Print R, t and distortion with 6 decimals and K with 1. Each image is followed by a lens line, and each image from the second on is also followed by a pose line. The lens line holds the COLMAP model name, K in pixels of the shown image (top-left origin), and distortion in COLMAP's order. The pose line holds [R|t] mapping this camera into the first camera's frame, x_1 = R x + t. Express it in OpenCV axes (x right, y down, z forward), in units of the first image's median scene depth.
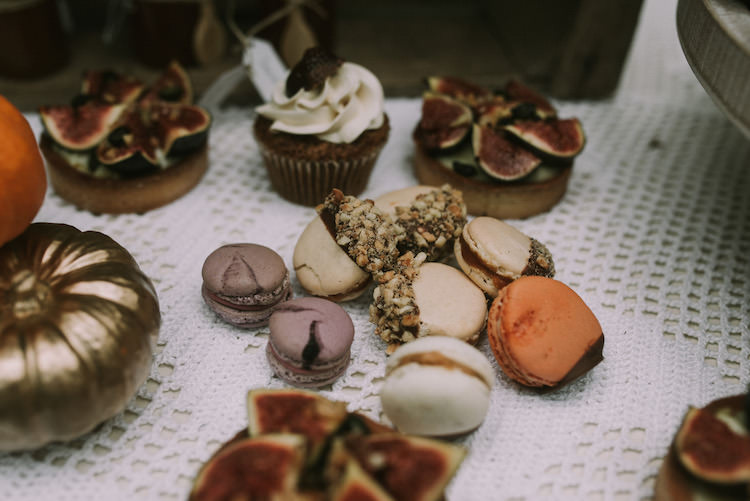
lens RADIAL K [[1047.3, 0, 372.9], [0, 1047.3, 253.3], [0, 0, 1]] dist [-0.155349, 0.000000]
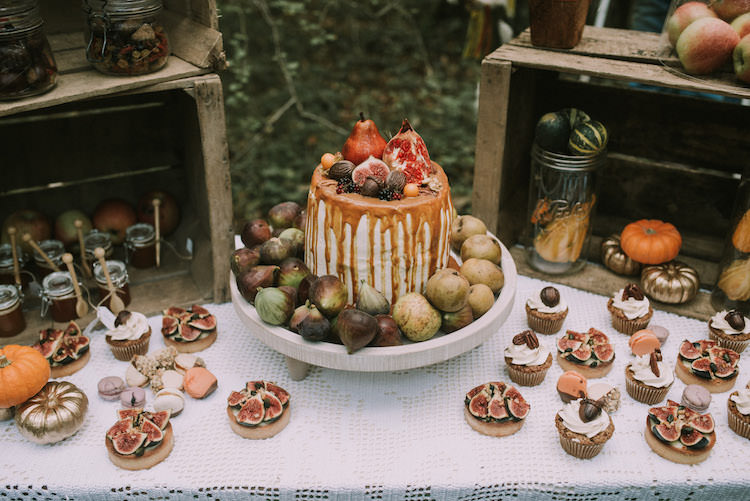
lens RADIAL K [[769.5, 0, 373.5], [0, 769.5, 249.6], [0, 0, 1]] dist [-0.015517, 0.000000]
pose [[0.955275, -0.172573, 0.240141, 0.142853], [0.207620, 0.969656, -0.129080, 0.078131], [-0.210579, 0.173165, 0.962118, -1.393641]]
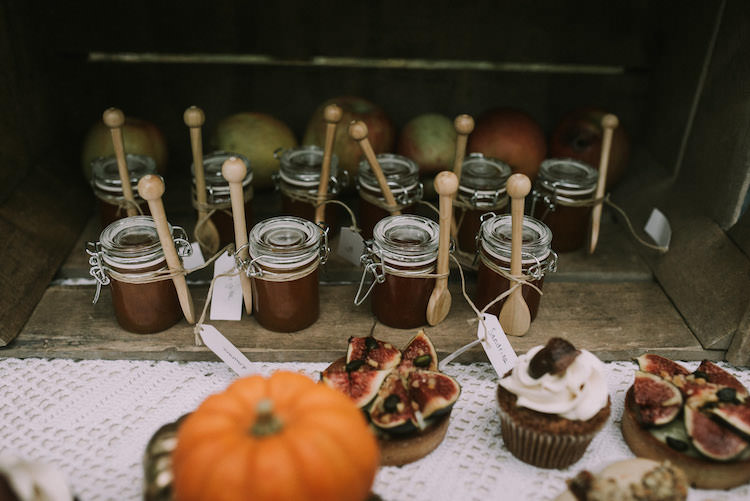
lens RADIAL K [[928.1, 0, 379.6], [0, 928.1, 247.6], [0, 0, 1]] dist [-0.026673, 0.000000]
pose [[0.994575, 0.041328, -0.095459, -0.159173], [-0.057718, 0.982715, -0.175897, -0.098011], [0.086539, 0.180452, 0.979769, -0.093180]]
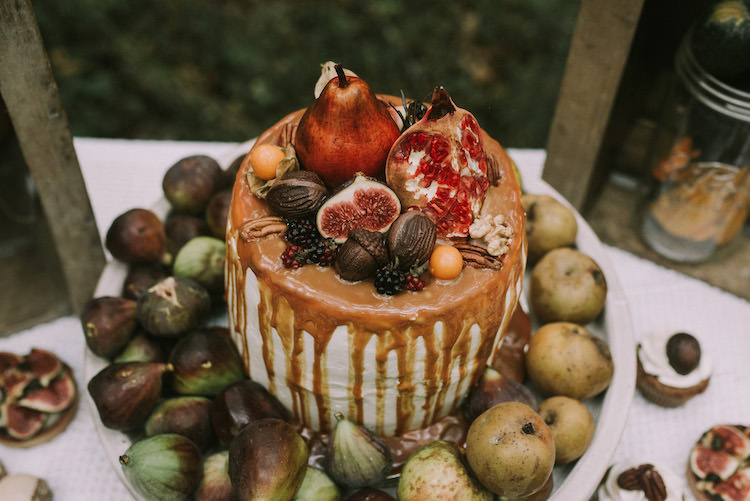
lens RADIAL K [[928.1, 0, 374.8], [0, 928.1, 250.8], [0, 0, 1]] dist [-0.026673, 0.000000]
pose [[0.956407, -0.228971, 0.181269, 0.471353], [0.187396, 0.957238, 0.220405, -0.590925], [-0.223984, -0.176828, 0.958417, -0.535116]]
